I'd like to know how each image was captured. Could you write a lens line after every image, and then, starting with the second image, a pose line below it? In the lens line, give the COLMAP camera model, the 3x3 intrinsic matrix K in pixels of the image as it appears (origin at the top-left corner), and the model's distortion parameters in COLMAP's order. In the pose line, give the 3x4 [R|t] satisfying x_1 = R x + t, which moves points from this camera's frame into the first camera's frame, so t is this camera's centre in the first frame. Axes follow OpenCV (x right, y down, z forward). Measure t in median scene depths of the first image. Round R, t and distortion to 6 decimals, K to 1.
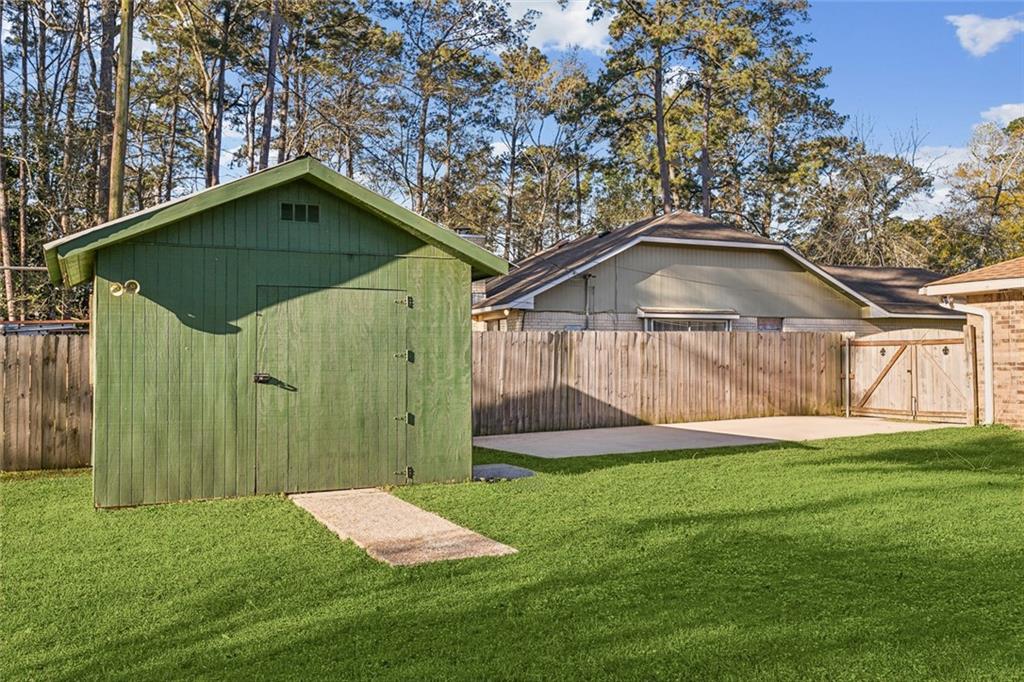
lens RADIAL K [[926.0, 0, 512.0], [0, 926.0, 341.0], [0, 0, 1]] dist [-0.002024, 0.003936]
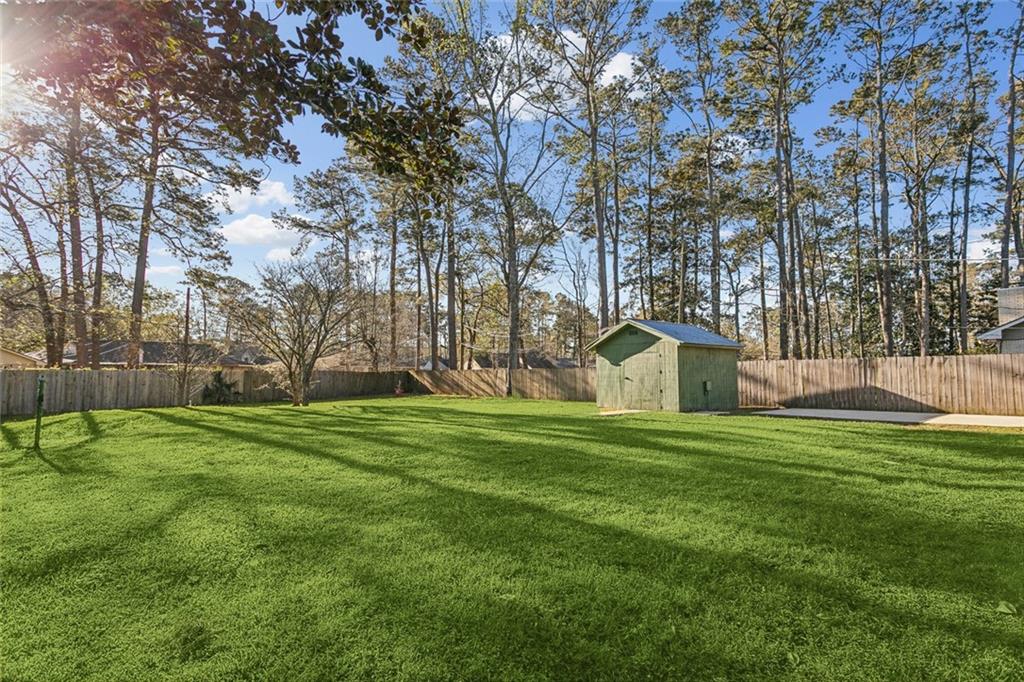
lens RADIAL K [[508.8, 0, 512.0], [0, 508.8, 341.0], [0, 0, 1]] dist [0.001604, 0.000265]
pose [[0.202436, -0.056940, -0.977639, 0.416537], [0.019848, 0.998342, -0.054036, -0.001455], [0.979094, -0.008465, 0.203231, 0.032658]]
